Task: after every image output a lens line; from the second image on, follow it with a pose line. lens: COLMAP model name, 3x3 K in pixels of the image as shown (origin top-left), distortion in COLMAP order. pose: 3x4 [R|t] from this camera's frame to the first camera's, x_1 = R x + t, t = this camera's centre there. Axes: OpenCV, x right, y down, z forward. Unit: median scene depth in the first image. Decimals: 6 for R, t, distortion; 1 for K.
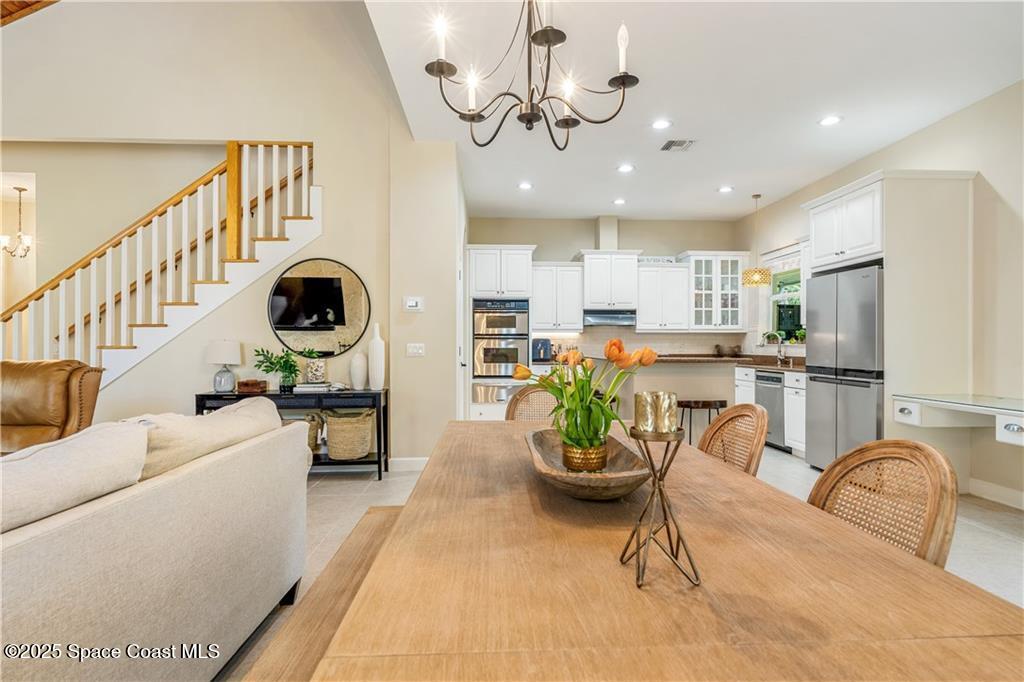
lens RADIAL K [[528.9, 0, 512.0], [0, 528.9, 341.0], [0, 0, 1]] dist [-0.003641, -0.000723]
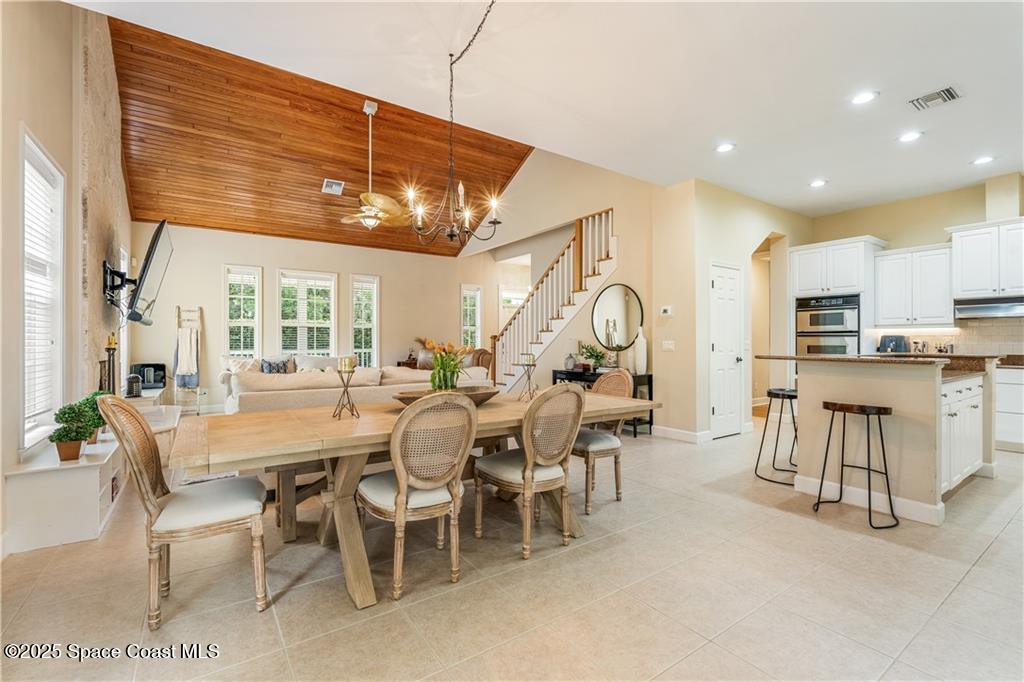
lens RADIAL K [[446.4, 0, 512.0], [0, 446.4, 341.0], [0, 0, 1]] dist [-0.008735, -0.000092]
pose [[0.528879, -0.000053, -0.848697, 0.372812], [0.004519, 0.999986, 0.002754, -0.000195], [0.848685, -0.005292, 0.528871, 0.056097]]
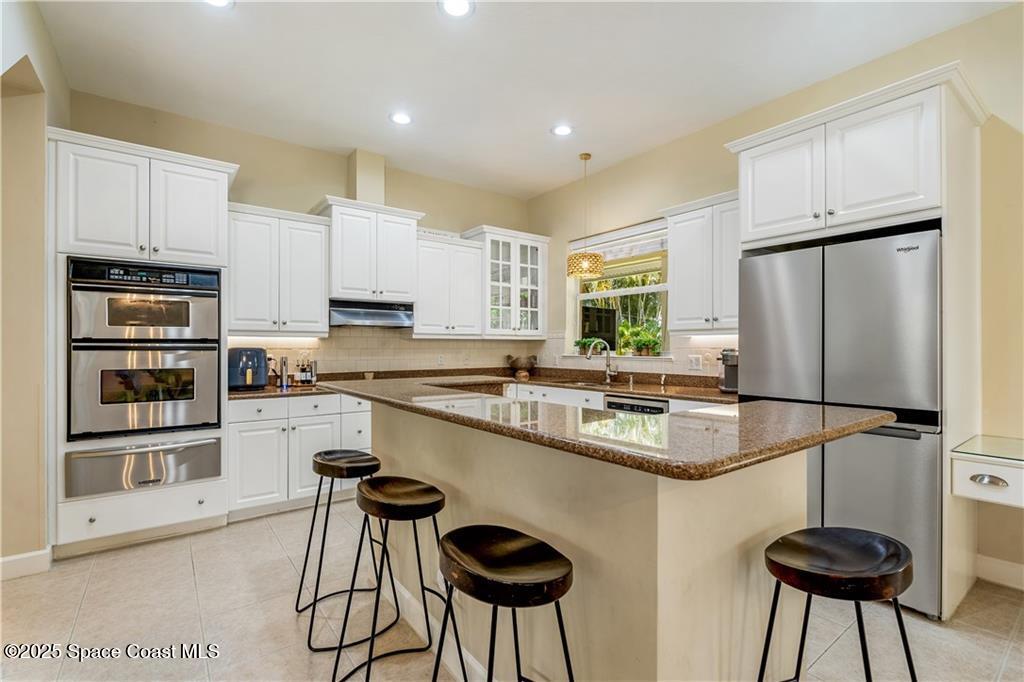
lens RADIAL K [[465.0, 0, 514.4], [0, 465.0, 346.0], [0, 0, 1]] dist [0.002598, 0.000245]
pose [[0.822932, 0.000243, 0.568139, 0.010062], [-0.002219, 0.999994, 0.002788, -0.008902], [-0.568135, -0.003555, 0.822928, 0.476324]]
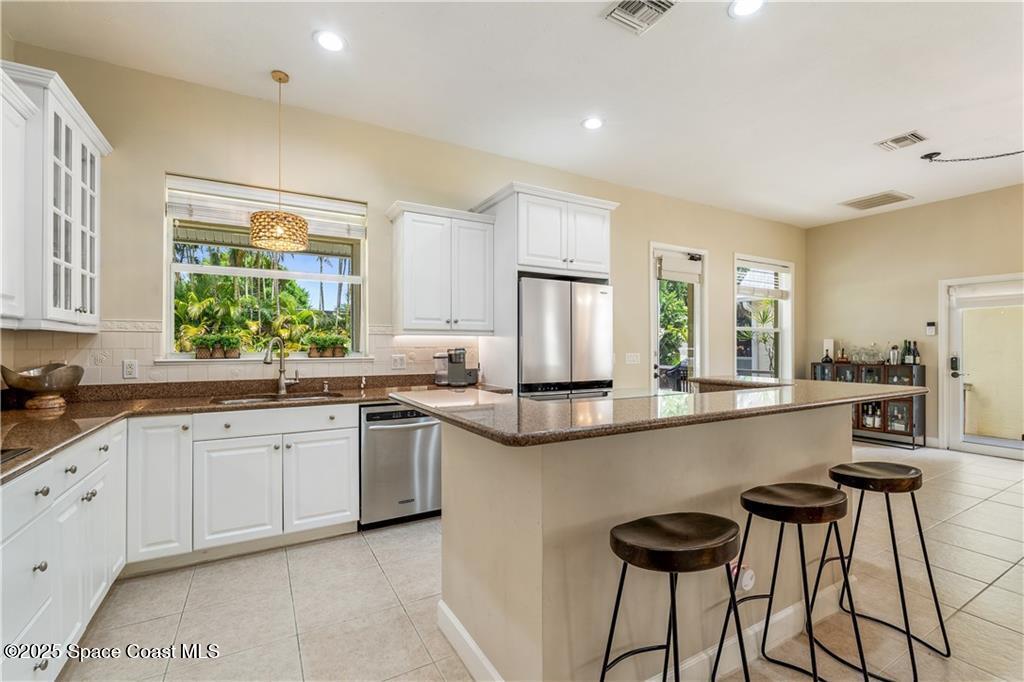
lens RADIAL K [[446.4, 0, 512.0], [0, 446.4, 341.0], [0, 0, 1]] dist [-0.008735, -0.000092]
pose [[-0.454051, 0.002783, 0.890972, -0.028930], [-0.007750, 0.999945, -0.007073, -0.010256], [-0.890942, -0.010117, -0.454004, 0.909587]]
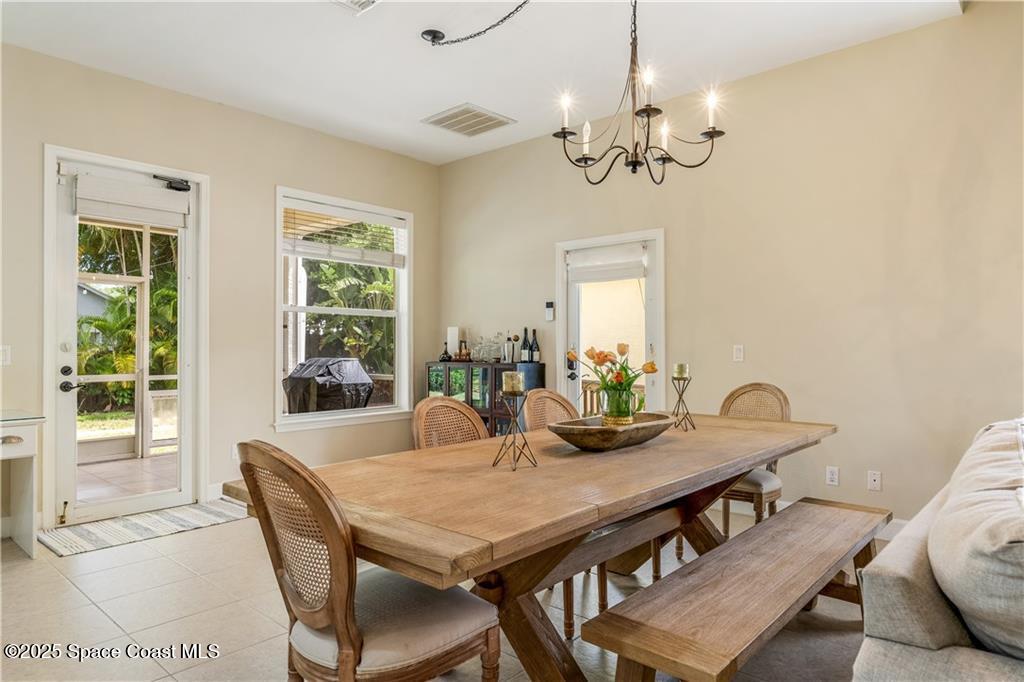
lens RADIAL K [[624.2, 0, 512.0], [0, 624.2, 341.0], [0, 0, 1]] dist [0.002657, 0.001909]
pose [[-0.712051, 0.005453, 0.702107, -0.172354], [-0.004239, 0.999918, -0.012065, 0.002528], [-0.702115, -0.011567, -0.711969, 0.501326]]
